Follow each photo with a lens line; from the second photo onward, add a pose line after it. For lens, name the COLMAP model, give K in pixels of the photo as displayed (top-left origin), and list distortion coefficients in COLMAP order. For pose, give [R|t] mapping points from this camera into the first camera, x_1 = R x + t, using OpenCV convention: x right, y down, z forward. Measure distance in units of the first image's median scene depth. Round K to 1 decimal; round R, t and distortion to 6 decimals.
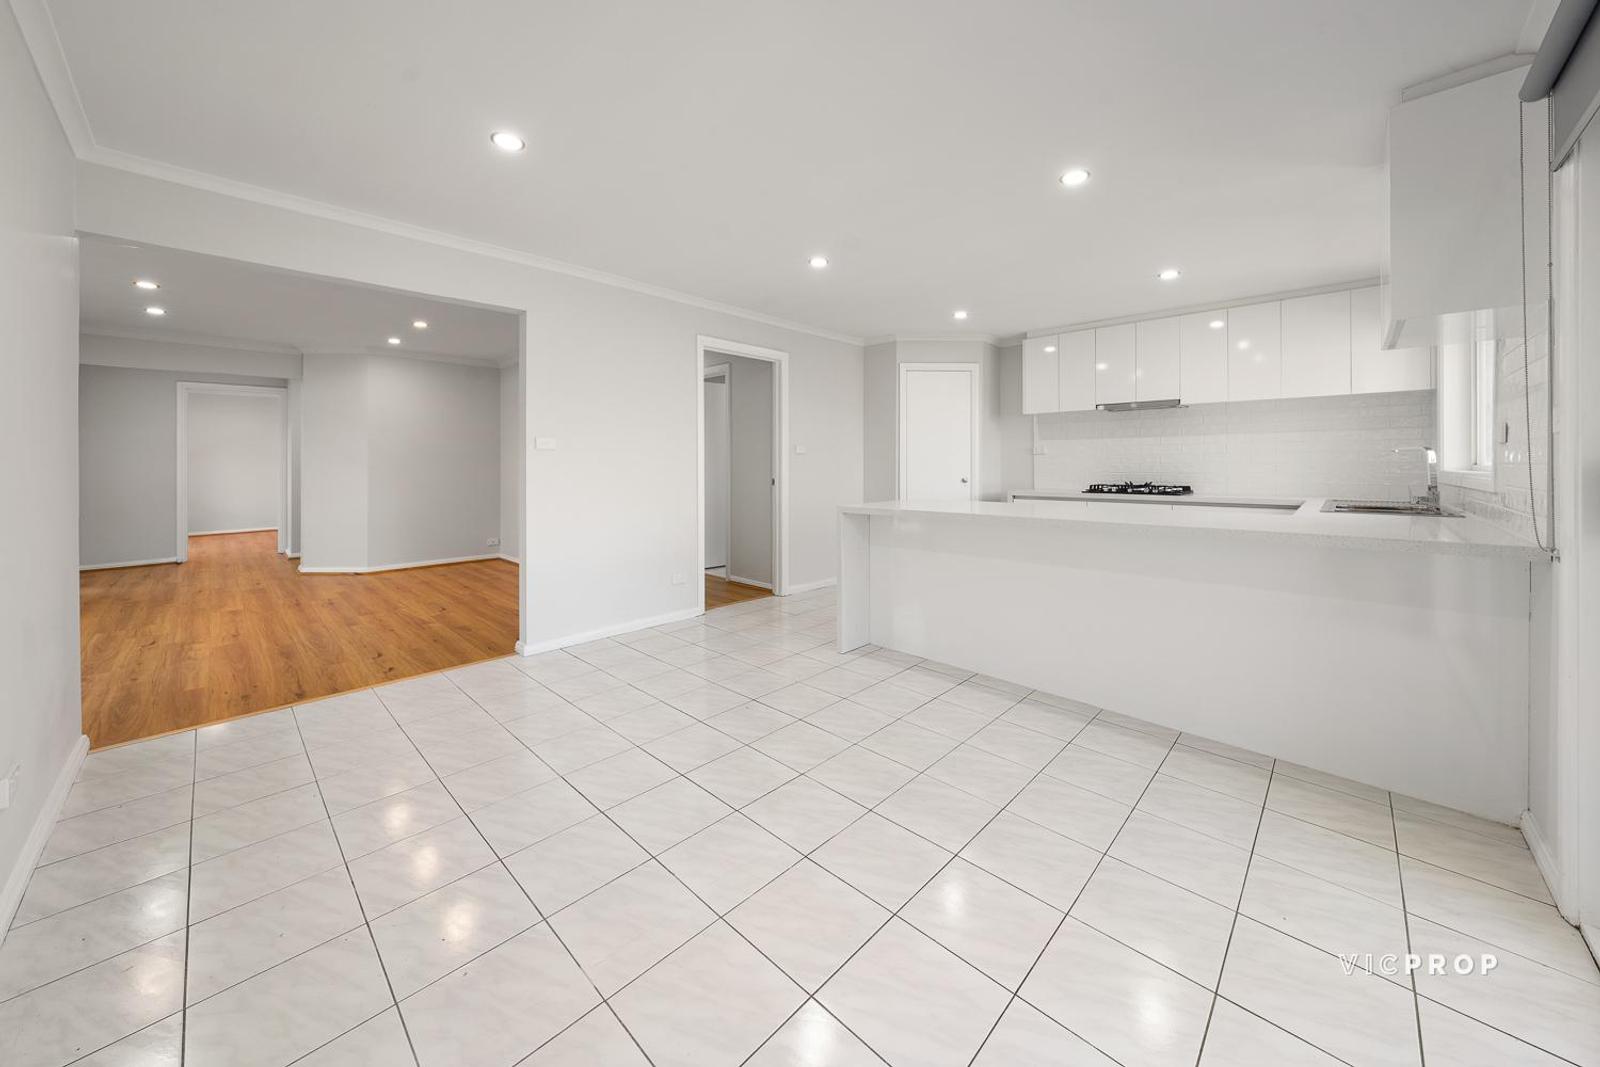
lens RADIAL K [[561.7, 0, 804.2], [0, 561.7, 459.7], [0, 0, 1]] dist [0.000680, 0.000061]
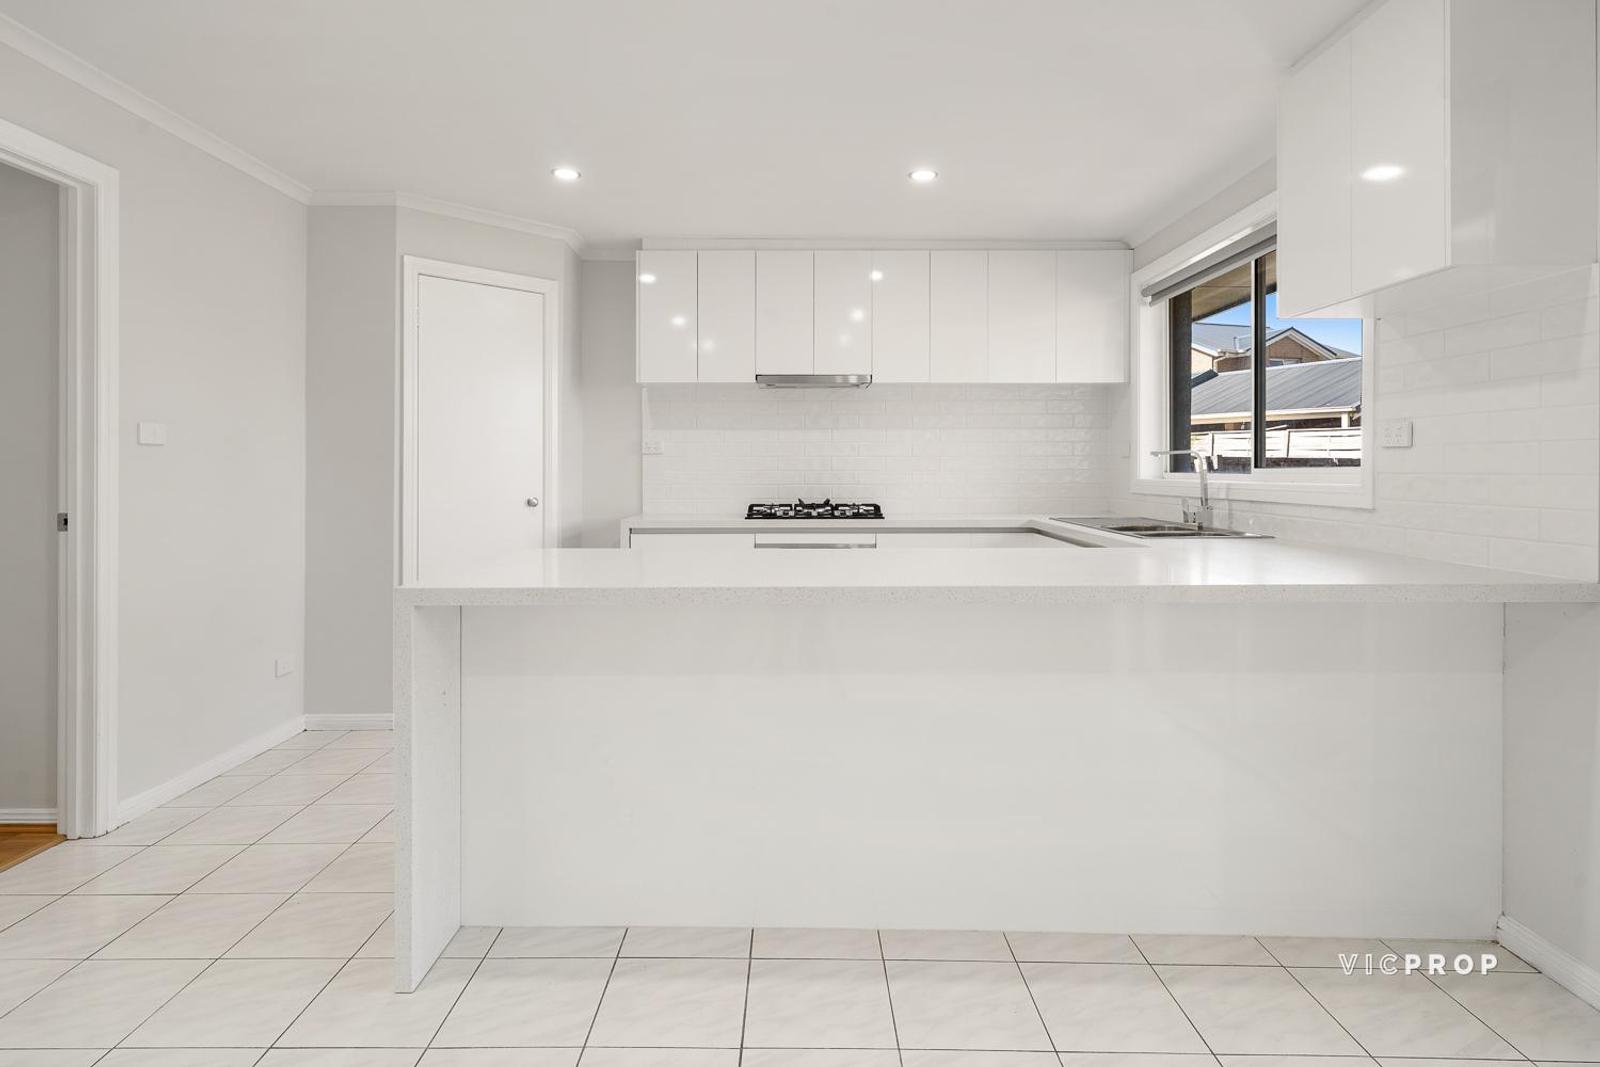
lens RADIAL K [[855.6, 0, 789.2], [0, 855.6, 467.6], [0, 0, 1]] dist [0.004427, -0.002585]
pose [[0.728895, 0.002748, 0.684620, -0.092244], [-0.006471, 0.999975, 0.002875, 0.000648], [-0.684595, -0.006526, 0.728894, 0.288648]]
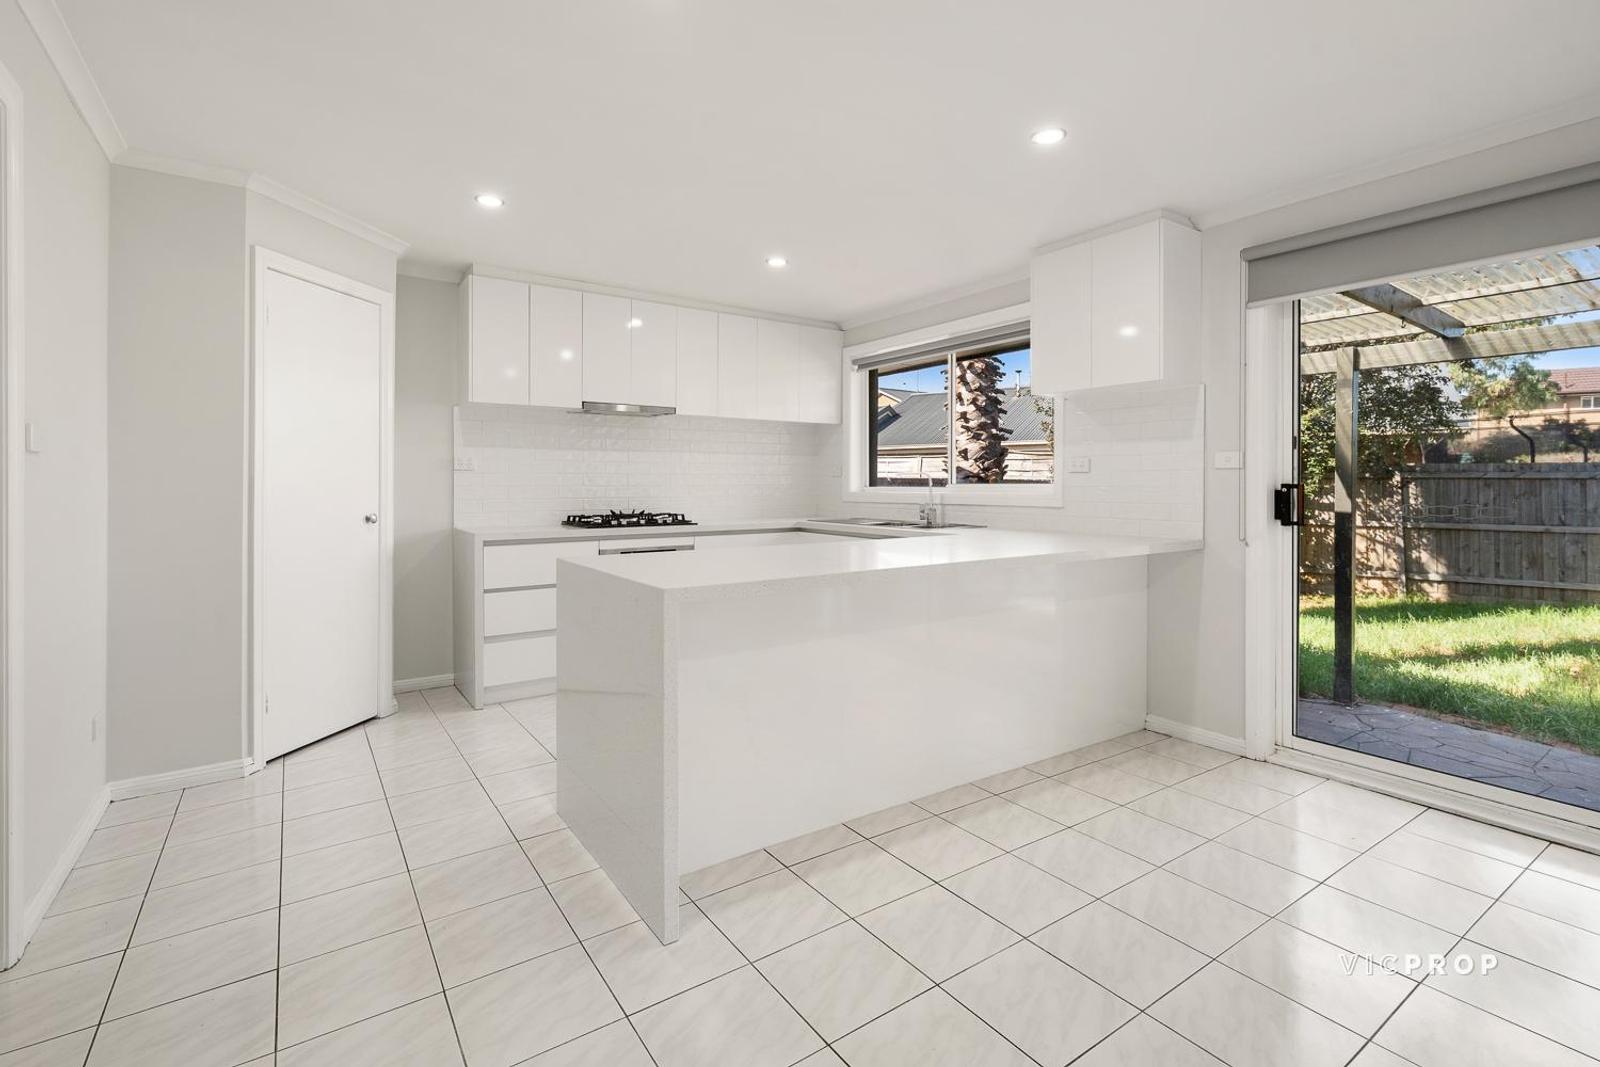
lens RADIAL K [[732.2, 0, 790.0], [0, 732.2, 484.7], [0, 0, 1]] dist [-0.001069, -0.000770]
pose [[0.210399, 0.002724, 0.977612, -0.306958], [-0.008029, 0.999967, -0.001059, 0.004174], [-0.977583, -0.007626, 0.210414, 0.548202]]
